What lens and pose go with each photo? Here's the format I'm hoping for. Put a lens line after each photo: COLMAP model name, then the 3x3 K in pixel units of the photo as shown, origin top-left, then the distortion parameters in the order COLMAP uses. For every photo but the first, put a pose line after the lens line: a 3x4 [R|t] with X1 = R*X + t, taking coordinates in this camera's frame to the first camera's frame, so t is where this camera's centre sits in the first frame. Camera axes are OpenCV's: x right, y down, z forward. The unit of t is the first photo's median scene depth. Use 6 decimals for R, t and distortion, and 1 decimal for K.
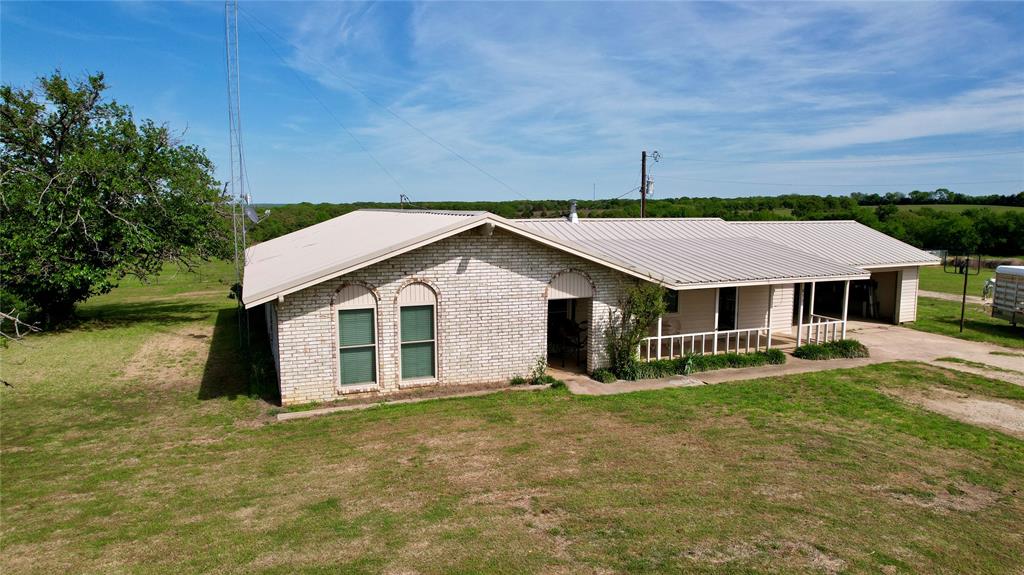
lens RADIAL K [[659.2, 0, 514.2], [0, 659.2, 281.3], [0, 0, 1]] dist [-0.075799, 0.069564]
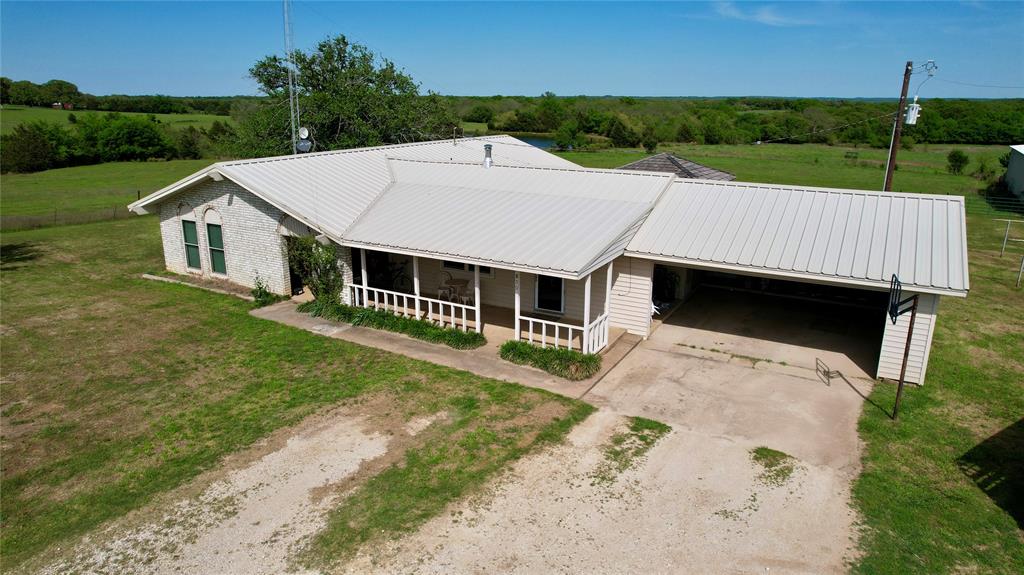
lens RADIAL K [[659.2, 0, 514.2], [0, 659.2, 281.3], [0, 0, 1]] dist [-0.075799, 0.069564]
pose [[0.613311, 0.210838, -0.761181, 1.352737], [-0.090109, 0.976099, 0.197764, -0.180046], [0.784684, -0.052702, 0.617651, 0.609921]]
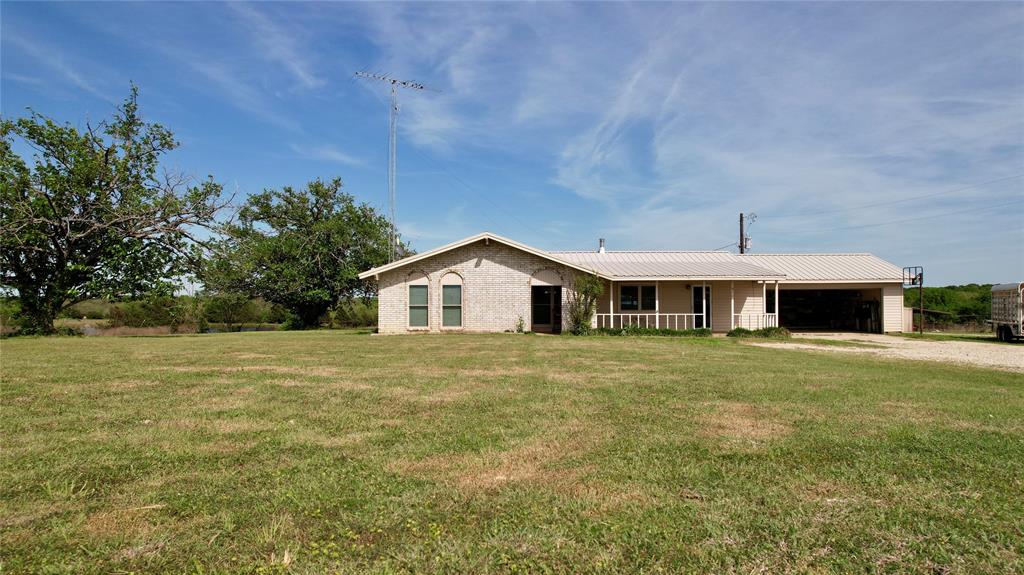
lens RADIAL K [[659.2, 0, 514.2], [0, 659.2, 281.3], [0, 0, 1]] dist [-0.075799, 0.069564]
pose [[0.930064, -0.015027, -0.367091, 0.660150], [-0.036459, 0.990456, -0.132917, 0.255123], [0.365585, 0.137005, 0.920639, -0.590819]]
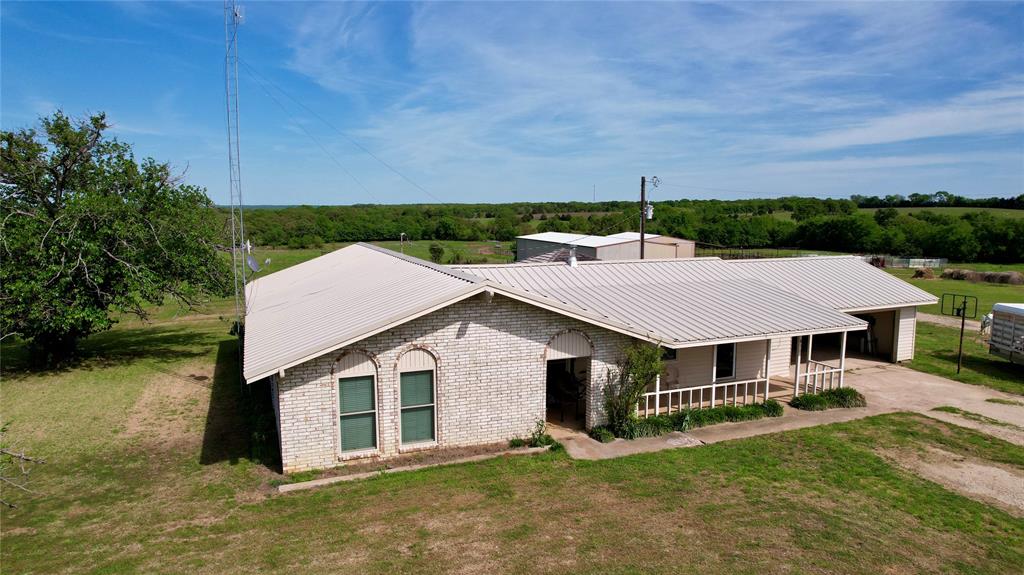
lens RADIAL K [[659.2, 0, 514.2], [0, 659.2, 281.3], [0, 0, 1]] dist [-0.075799, 0.069564]
pose [[1.000000, -0.000810, -0.000056, 0.001779], [0.000810, 0.999996, -0.002592, -0.095520], [0.000058, 0.002592, 0.999997, -0.007711]]
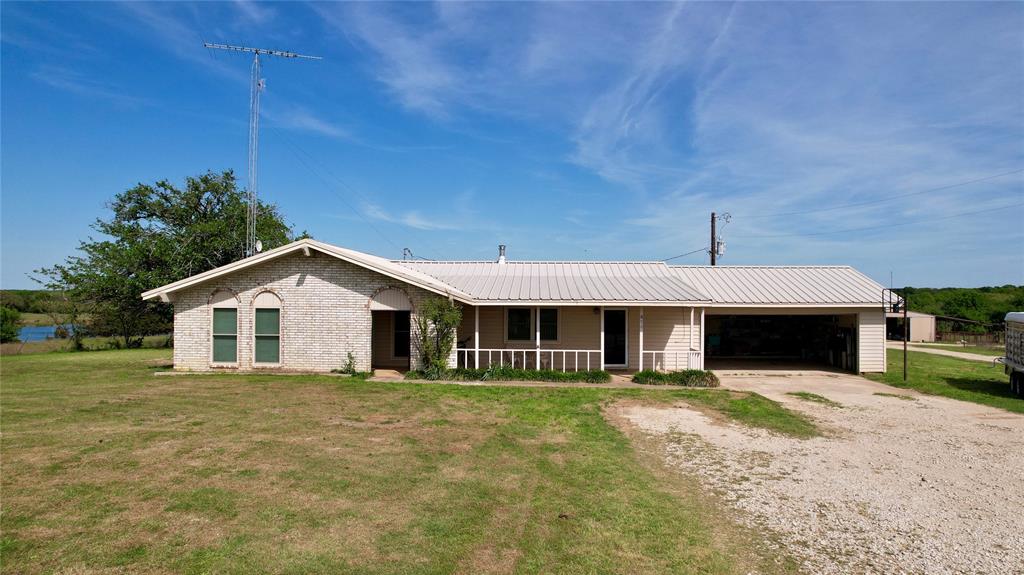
lens RADIAL K [[659.2, 0, 514.2], [0, 659.2, 281.3], [0, 0, 1]] dist [-0.075799, 0.069564]
pose [[0.915934, -0.005676, -0.401288, 0.852871], [-0.049014, 0.990833, -0.125889, 0.124618], [0.398324, 0.134975, 0.907260, -0.040972]]
